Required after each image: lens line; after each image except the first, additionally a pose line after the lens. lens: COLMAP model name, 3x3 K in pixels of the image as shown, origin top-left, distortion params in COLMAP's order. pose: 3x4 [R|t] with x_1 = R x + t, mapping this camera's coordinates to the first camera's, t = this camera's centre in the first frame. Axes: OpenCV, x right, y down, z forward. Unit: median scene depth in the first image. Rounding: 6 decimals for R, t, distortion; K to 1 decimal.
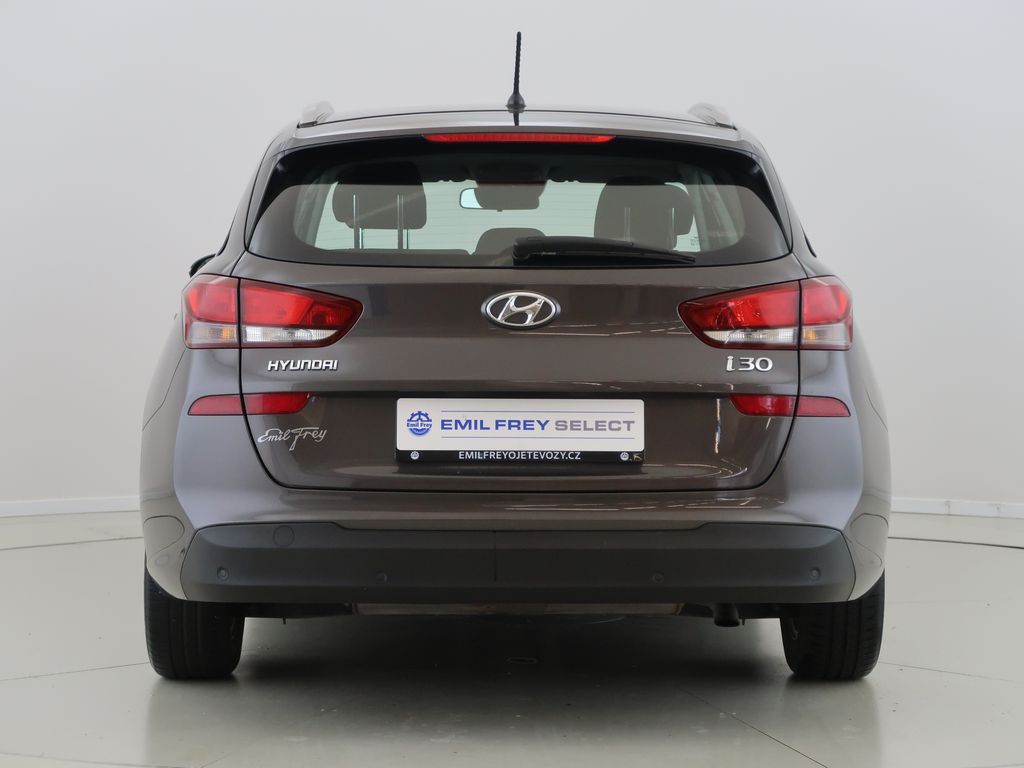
lens RADIAL K [[793.3, 0, 512.0], [0, 793.3, 384.0], [0, 0, 1]] dist [0.001976, 0.001636]
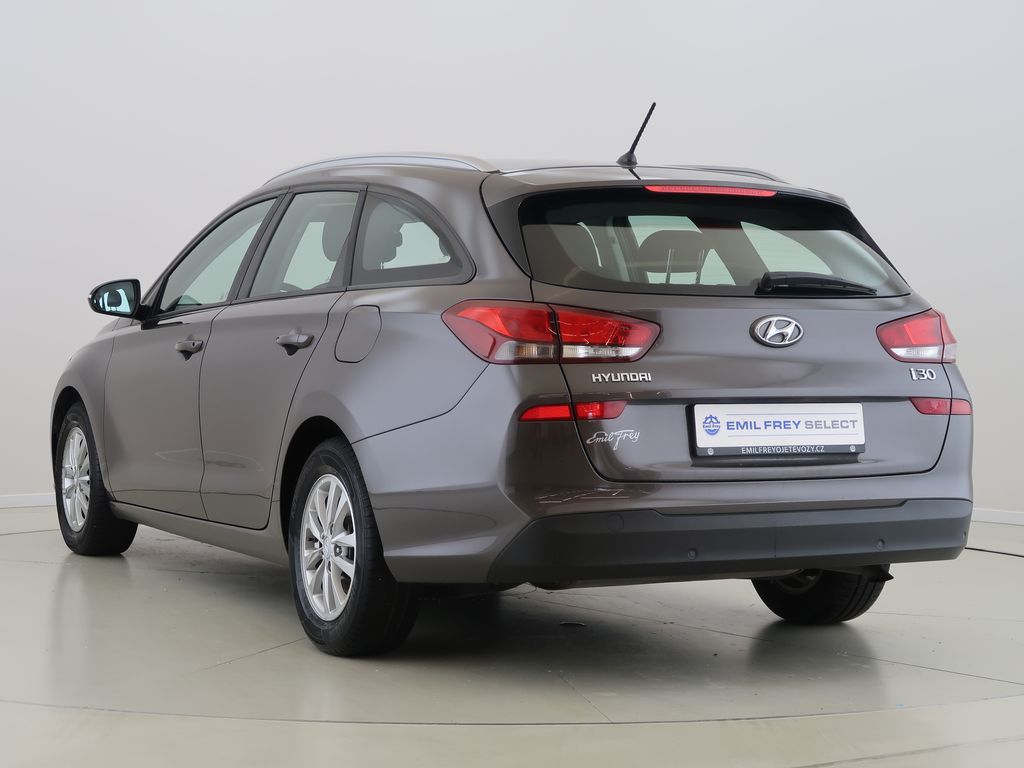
lens RADIAL K [[681.9, 0, 512.0], [0, 681.9, 384.0], [0, 0, 1]] dist [-0.082767, 0.000786]
pose [[0.995995, -0.009795, 0.088872, -0.495235], [0.011223, 0.999816, -0.015585, -0.000162], [-0.088703, 0.016520, 0.995921, 0.000019]]
